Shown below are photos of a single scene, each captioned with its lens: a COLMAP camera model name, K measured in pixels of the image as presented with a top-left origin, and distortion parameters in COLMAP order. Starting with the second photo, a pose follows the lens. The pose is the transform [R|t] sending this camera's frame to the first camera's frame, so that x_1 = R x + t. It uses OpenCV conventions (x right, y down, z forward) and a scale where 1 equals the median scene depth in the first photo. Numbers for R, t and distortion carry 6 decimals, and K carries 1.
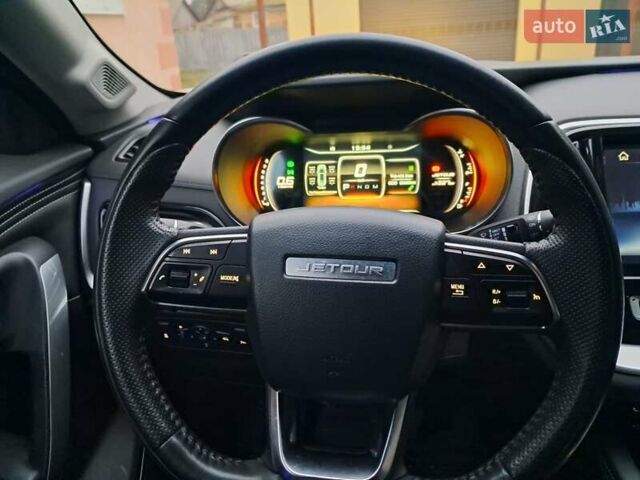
lens RADIAL K [[501.0, 0, 319.0], [0, 501.0, 236.0], [0, 0, 1]] dist [0.016974, -0.010083]
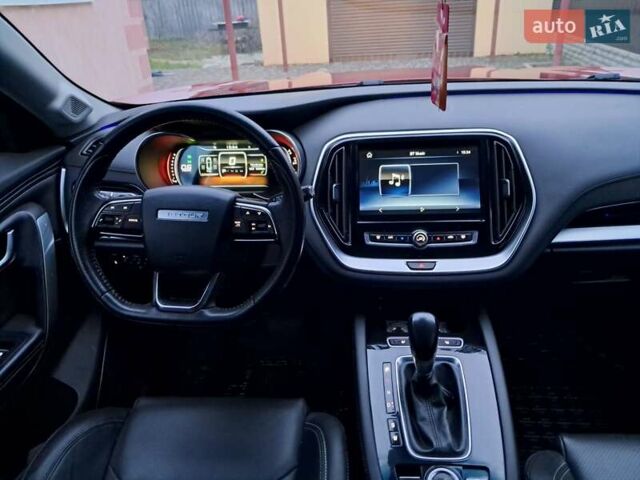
lens RADIAL K [[501.0, 0, 319.0], [0, 501.0, 236.0], [0, 0, 1]] dist [0.016974, -0.010083]
pose [[0.999498, -0.006528, 0.030998, 0.320458], [0.004603, 0.998079, 0.061781, 0.014652], [-0.031341, -0.061607, 0.997608, -0.677730]]
